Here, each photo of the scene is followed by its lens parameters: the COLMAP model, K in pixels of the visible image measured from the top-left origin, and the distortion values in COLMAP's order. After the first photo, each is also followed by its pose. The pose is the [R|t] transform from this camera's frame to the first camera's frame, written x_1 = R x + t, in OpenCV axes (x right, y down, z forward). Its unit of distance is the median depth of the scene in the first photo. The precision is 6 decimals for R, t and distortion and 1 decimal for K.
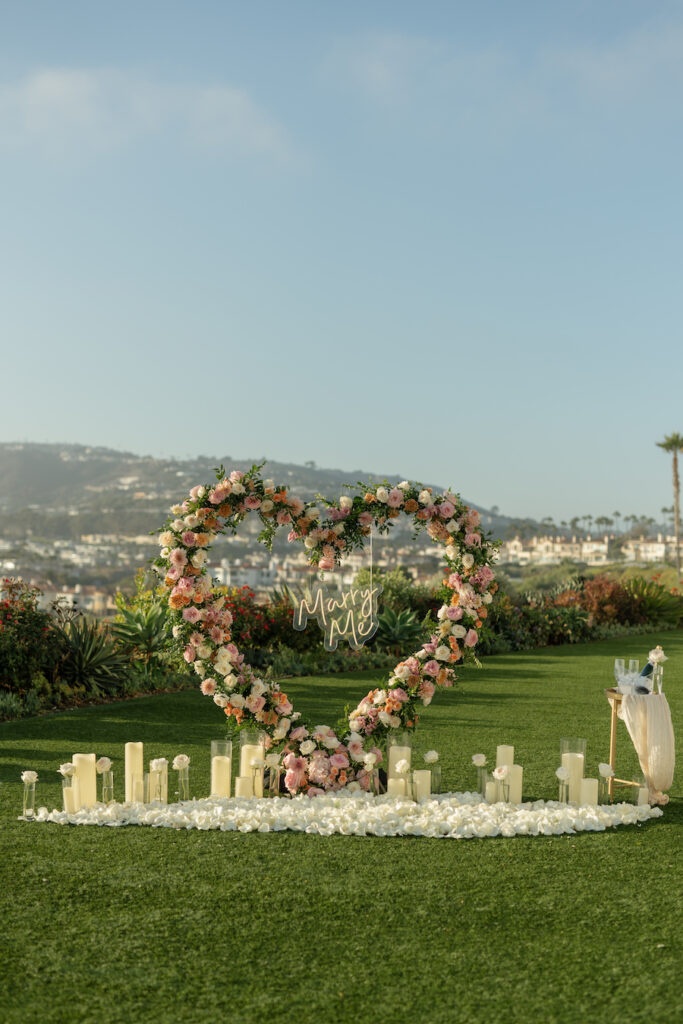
lens RADIAL K [[1484.0, 0, 330.4], [0, 1484.0, 494.2], [0, 0, 1]] dist [0.051373, 0.021637]
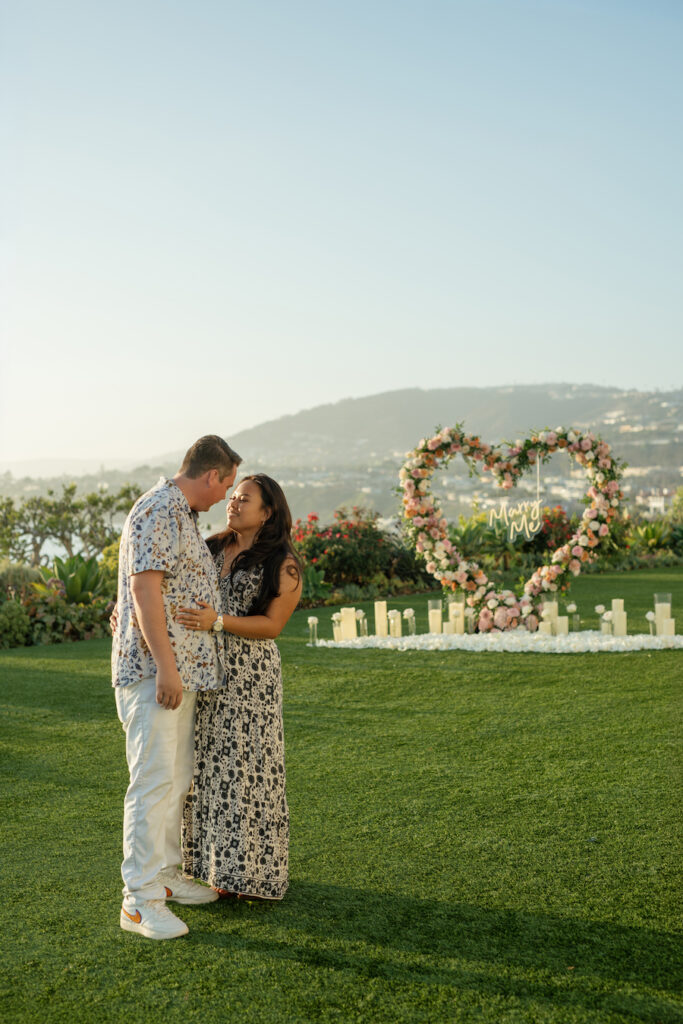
lens RADIAL K [[1488.0, 0, 344.6], [0, 1488.0, 566.2], [0, 0, 1]] dist [-0.070024, 0.477887]
pose [[0.941600, -0.029387, -0.335448, 0.348592], [0.060304, 0.994796, 0.082123, -0.005353], [0.331289, -0.097556, 0.938472, -0.487817]]
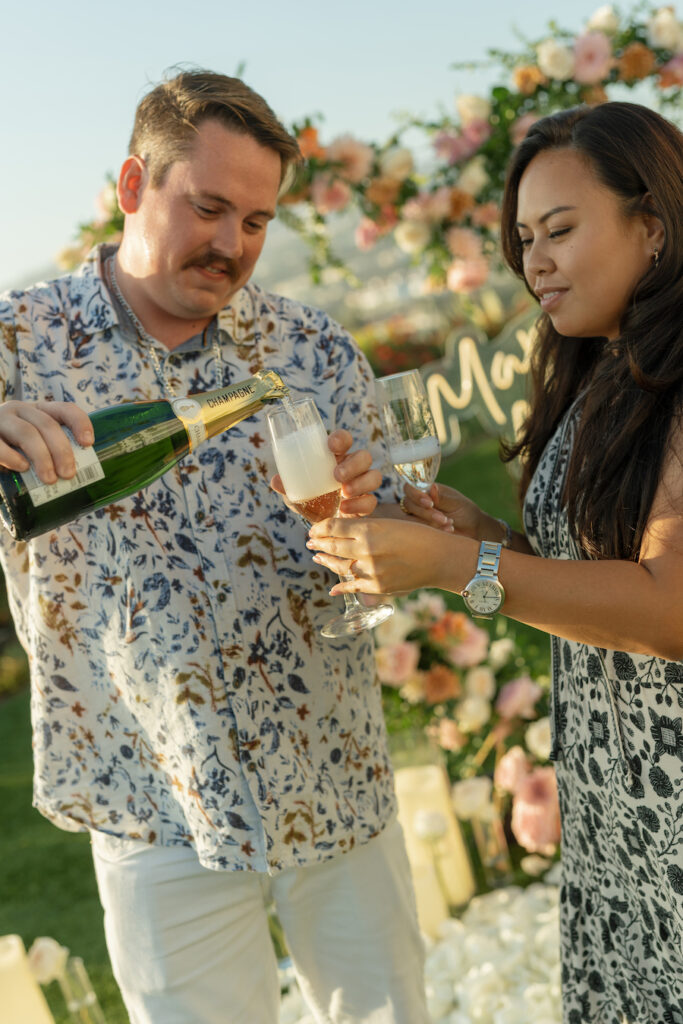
lens RADIAL K [[1484.0, 0, 330.4], [0, 1484.0, 494.2], [0, 0, 1]] dist [0.051373, 0.021637]
pose [[0.944657, -0.272170, -0.183155, 0.019592], [0.303167, 0.937581, 0.170389, 0.022951], [0.125348, -0.216486, 0.968206, 0.599440]]
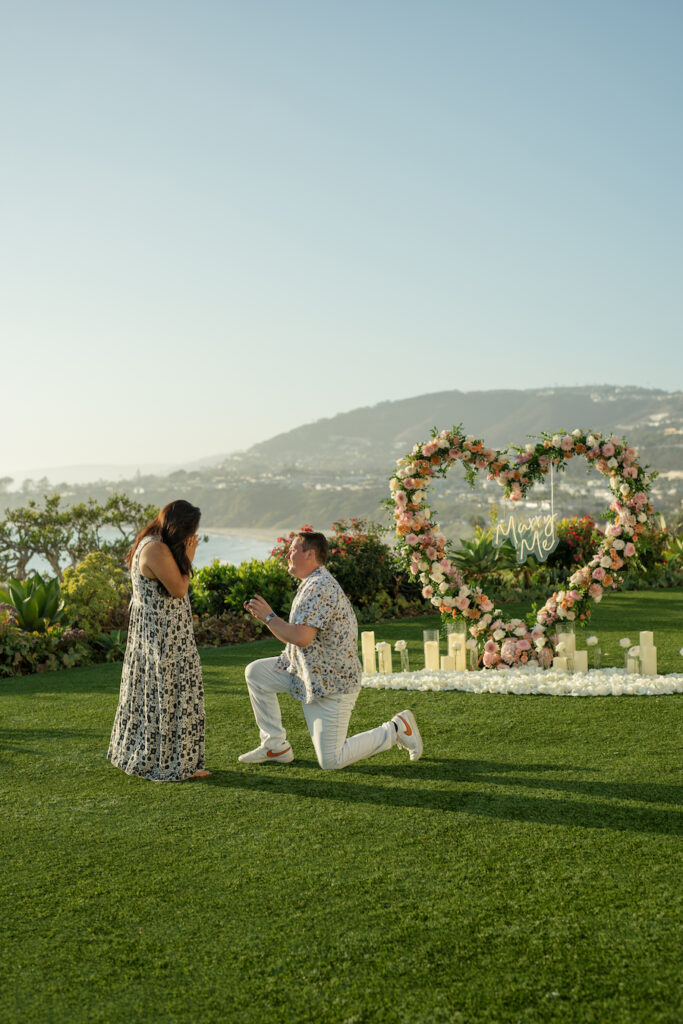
lens RADIAL K [[1484.0, 0, 330.4], [0, 1484.0, 494.2], [0, 0, 1]] dist [0.051373, 0.021637]
pose [[0.927463, -0.049370, -0.370642, 0.332332], [0.064570, 0.997500, 0.028705, -0.003378], [0.368298, -0.050555, 0.928332, -0.275462]]
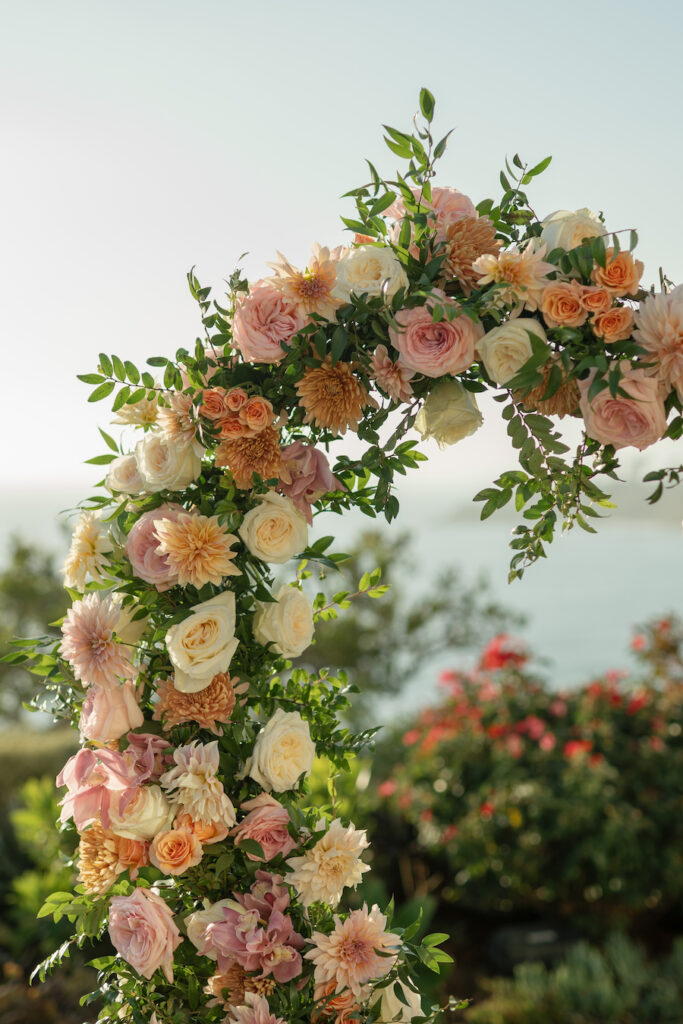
lens RADIAL K [[2095.3, 0, 341.5], [0, 2095.3, 512.0], [0, 0, 1]] dist [0.005062, 0.021923]
pose [[0.713109, -0.029465, -0.700433, 0.120049], [0.061428, 0.997900, 0.020561, 0.020756], [0.698356, -0.057688, 0.713422, 0.799356]]
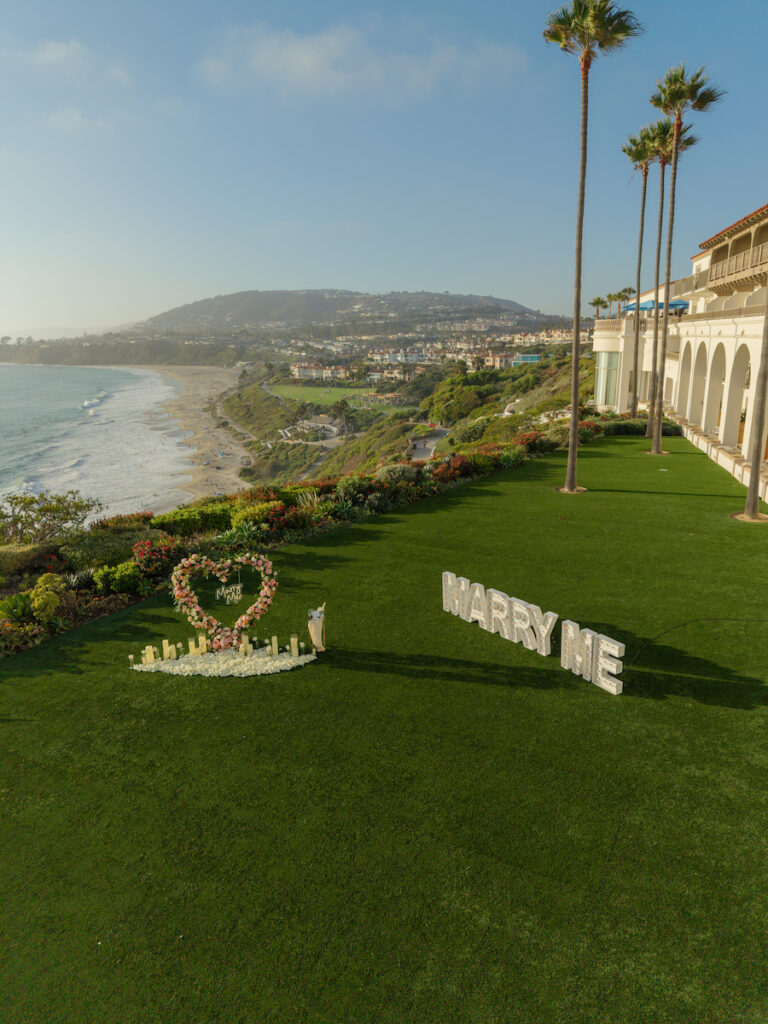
lens RADIAL K [[738.2, 0, 403.9], [0, 738.2, 495.7], [0, 0, 1]] dist [0.025107, -0.000859]
pose [[0.991388, -0.022273, -0.129046, 0.607707], [0.059099, 0.955469, 0.289113, -0.581859], [0.116860, -0.294250, 0.948557, -0.445927]]
